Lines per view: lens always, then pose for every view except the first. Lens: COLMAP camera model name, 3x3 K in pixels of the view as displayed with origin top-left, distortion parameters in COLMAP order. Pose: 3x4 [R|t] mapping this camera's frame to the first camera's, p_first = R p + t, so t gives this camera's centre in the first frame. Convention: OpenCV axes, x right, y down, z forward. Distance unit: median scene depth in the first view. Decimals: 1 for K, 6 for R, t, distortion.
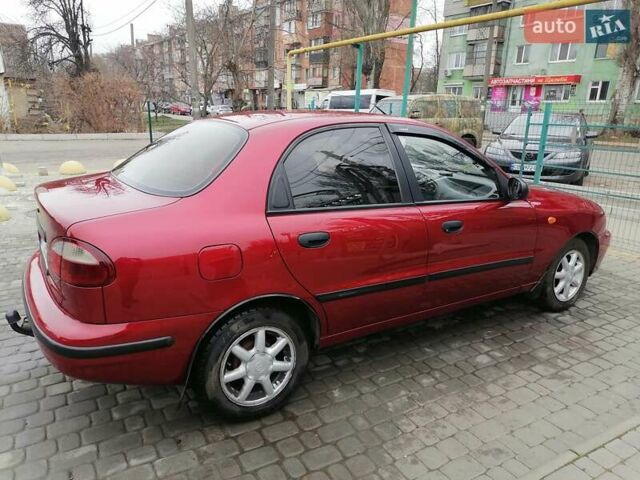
lens RADIAL K [[494.2, 0, 320.0], [0, 494.2, 240.0], [0, 0, 1]] dist [0.003808, -0.000299]
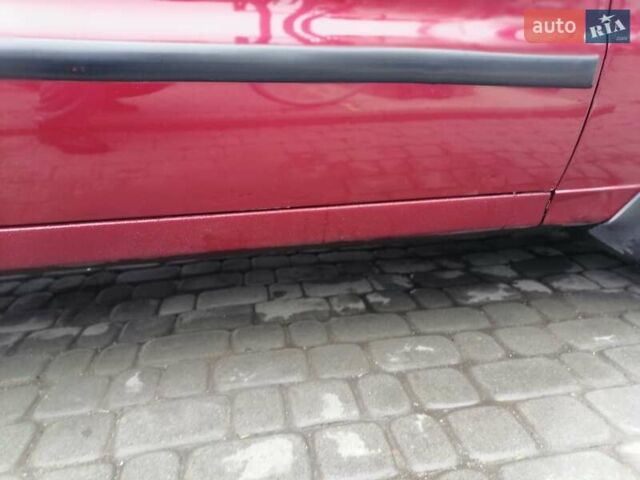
lens RADIAL K [[494.2, 0, 320.0], [0, 494.2, 240.0], [0, 0, 1]] dist [0.003808, -0.000299]
pose [[0.934581, 0.046084, -0.352754, 0.409447], [-0.042127, 0.998934, 0.018890, 0.127244], [0.353248, -0.002794, 0.935525, 0.755437]]
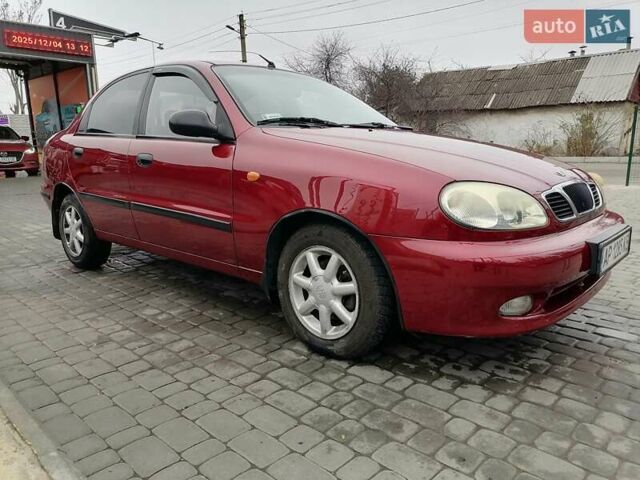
lens RADIAL K [[494.2, 0, 320.0], [0, 494.2, 240.0], [0, 0, 1]] dist [0.003808, -0.000299]
pose [[0.267744, 0.164208, -0.949394, 1.190676], [-0.241824, 0.965281, 0.098758, -0.048609], [0.932649, 0.203144, 0.298158, 0.943460]]
